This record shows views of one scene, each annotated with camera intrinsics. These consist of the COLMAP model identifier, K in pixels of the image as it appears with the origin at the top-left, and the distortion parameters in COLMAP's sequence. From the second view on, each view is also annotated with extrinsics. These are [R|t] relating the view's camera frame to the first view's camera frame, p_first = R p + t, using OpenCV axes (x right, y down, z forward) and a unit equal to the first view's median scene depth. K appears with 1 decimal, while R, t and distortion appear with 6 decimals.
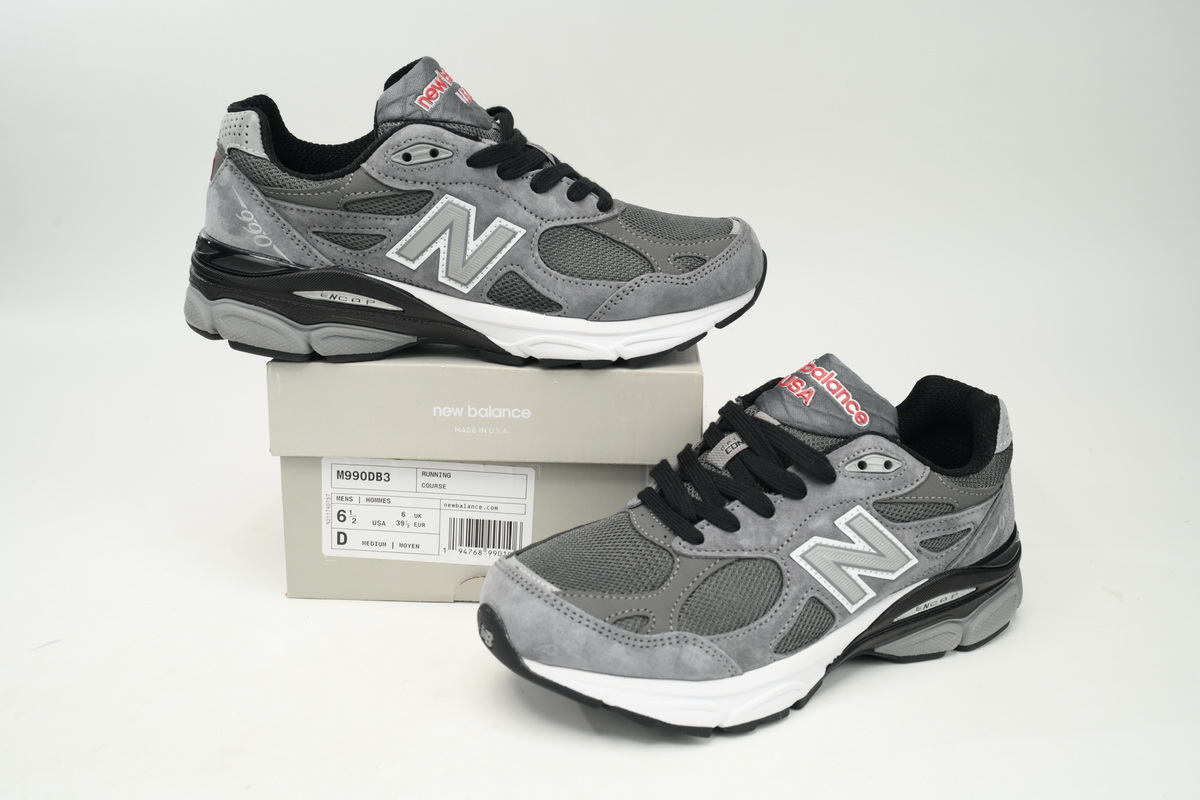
lens RADIAL K [[1138.3, 0, 600.0], [0, 1138.3, 400.0], [0, 0, 1]] dist [0.002016, -0.001954]
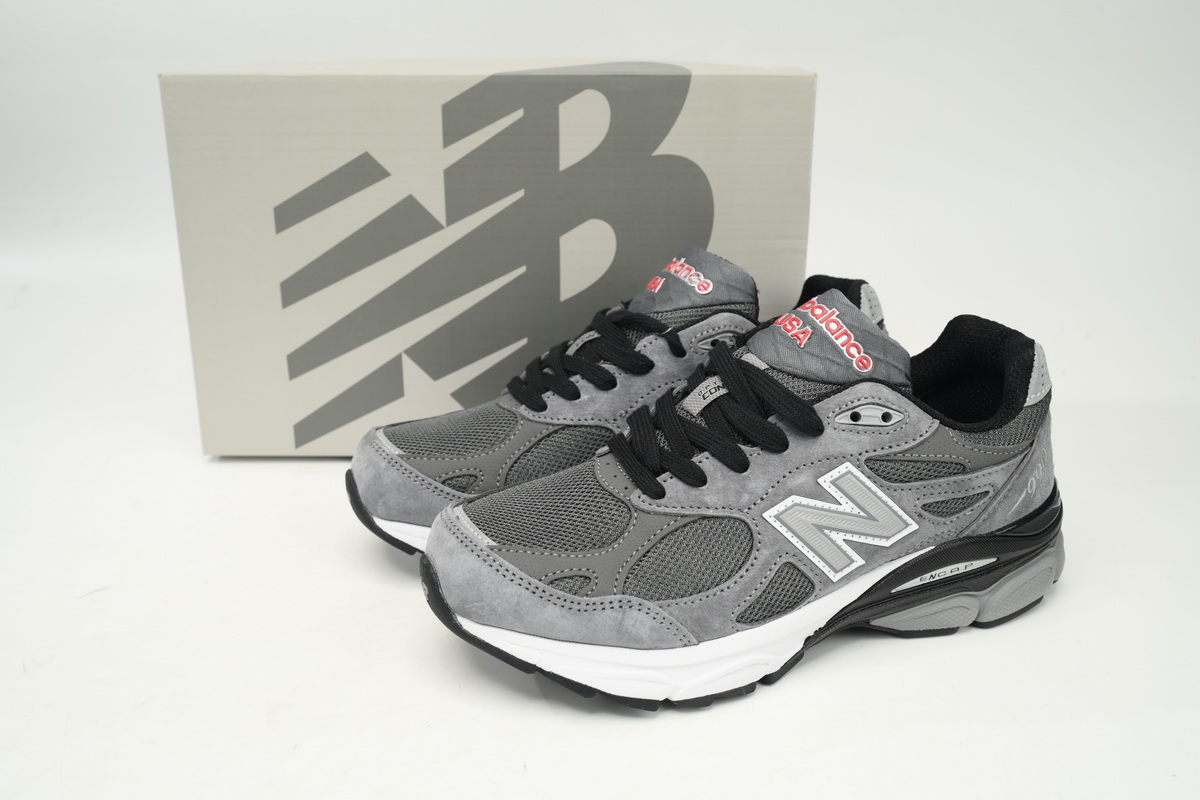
lens RADIAL K [[1138.3, 0, 600.0], [0, 1138.3, 400.0], [0, 0, 1]] dist [0.002016, -0.001954]
pose [[0.989186, 0.026512, -0.144250, 0.163954], [-0.017212, 0.997715, 0.065340, -0.010072], [0.145653, -0.062151, 0.987382, 0.101650]]
